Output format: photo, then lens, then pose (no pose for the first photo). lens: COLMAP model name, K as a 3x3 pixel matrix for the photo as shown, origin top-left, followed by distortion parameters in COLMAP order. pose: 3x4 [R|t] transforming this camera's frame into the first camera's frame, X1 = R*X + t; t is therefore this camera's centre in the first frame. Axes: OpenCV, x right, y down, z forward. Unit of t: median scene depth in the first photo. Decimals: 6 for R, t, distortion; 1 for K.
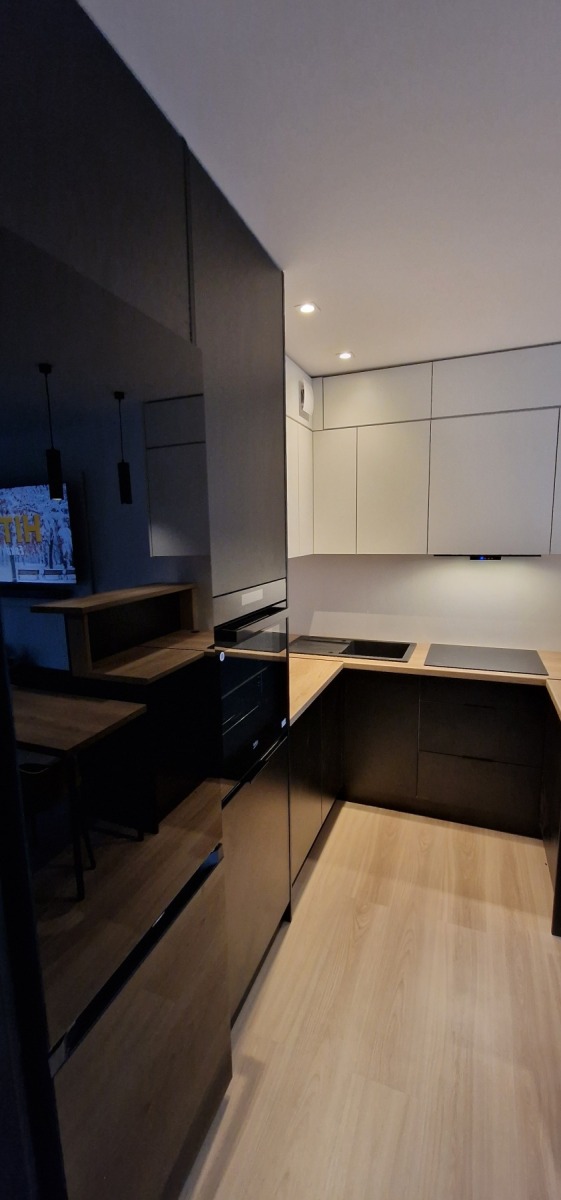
lens RADIAL K [[489.0, 0, 275.8], [0, 489.0, 604.2], [0, 0, 1]] dist [0.000951, -0.002943]
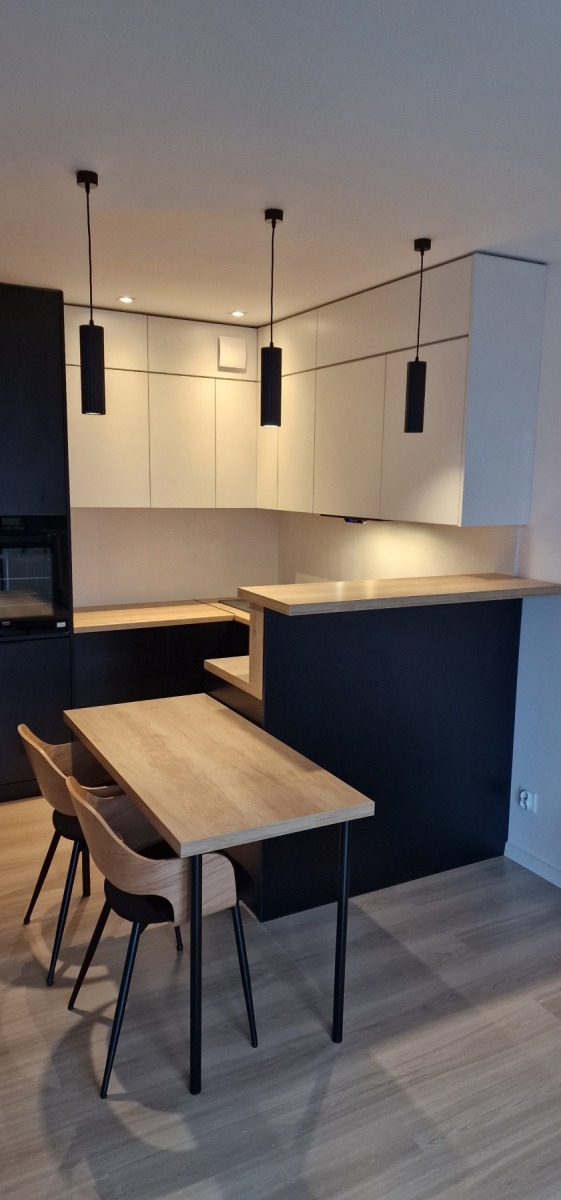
lens RADIAL K [[786.1, 0, 292.4], [0, 786.1, 605.9], [0, 0, 1]] dist [0.088728, -0.083301]
pose [[0.781139, 0.132240, -0.610192, 1.289207], [-0.128352, 0.990450, 0.050339, 0.003641], [0.611022, 0.038997, 0.790652, -0.223244]]
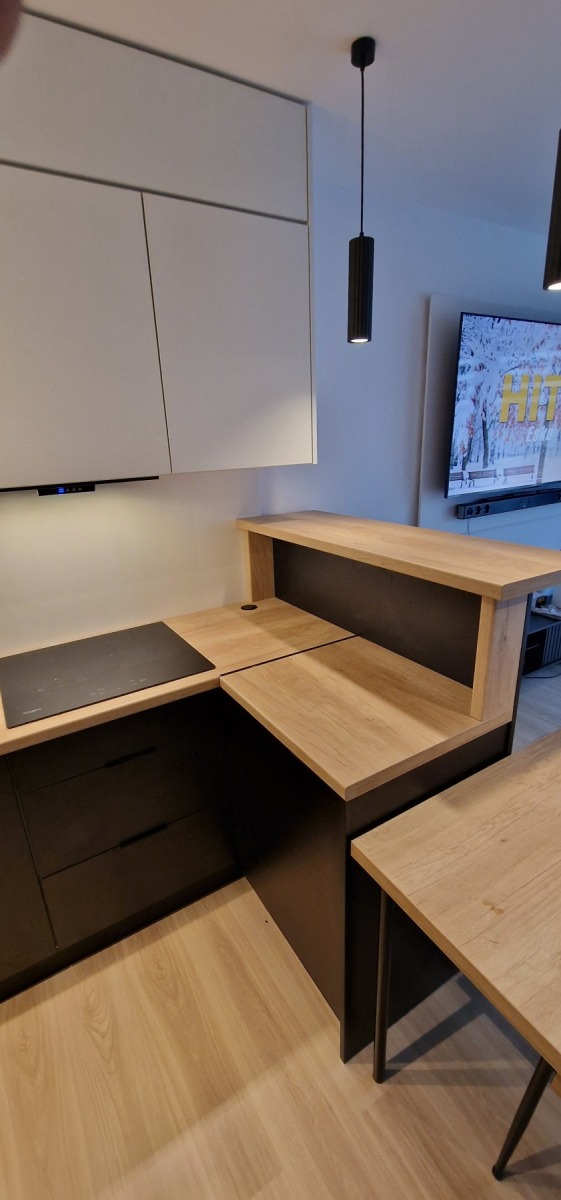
lens RADIAL K [[489.0, 0, 271.0], [0, 489.0, 606.6], [0, 0, 1]] dist [0.000951, -0.002943]
pose [[0.603838, -0.266412, 0.751269, 0.132228], [0.155750, 0.963761, 0.216580, -0.054558], [-0.781743, -0.013769, 0.623449, 0.507922]]
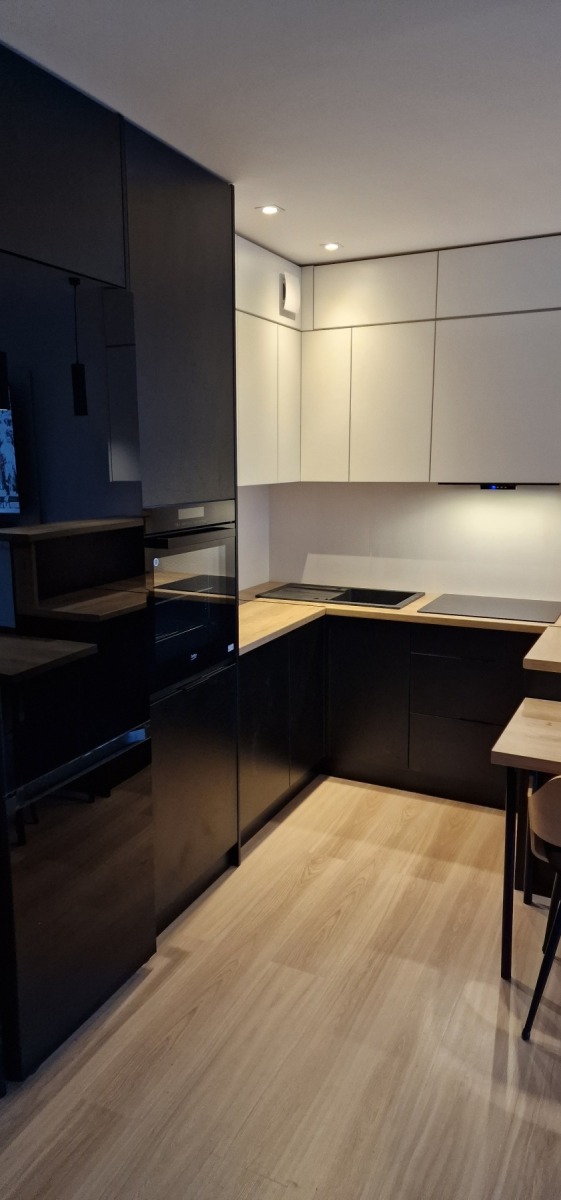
lens RADIAL K [[786.1, 0, 270.9], [0, 786.1, 594.8], [0, 0, 1]] dist [0.088728, -0.083301]
pose [[0.997059, 0.027749, -0.071434, 0.147281], [-0.026003, 0.999342, 0.025269, 0.067720], [0.072088, -0.023337, 0.997125, -0.399779]]
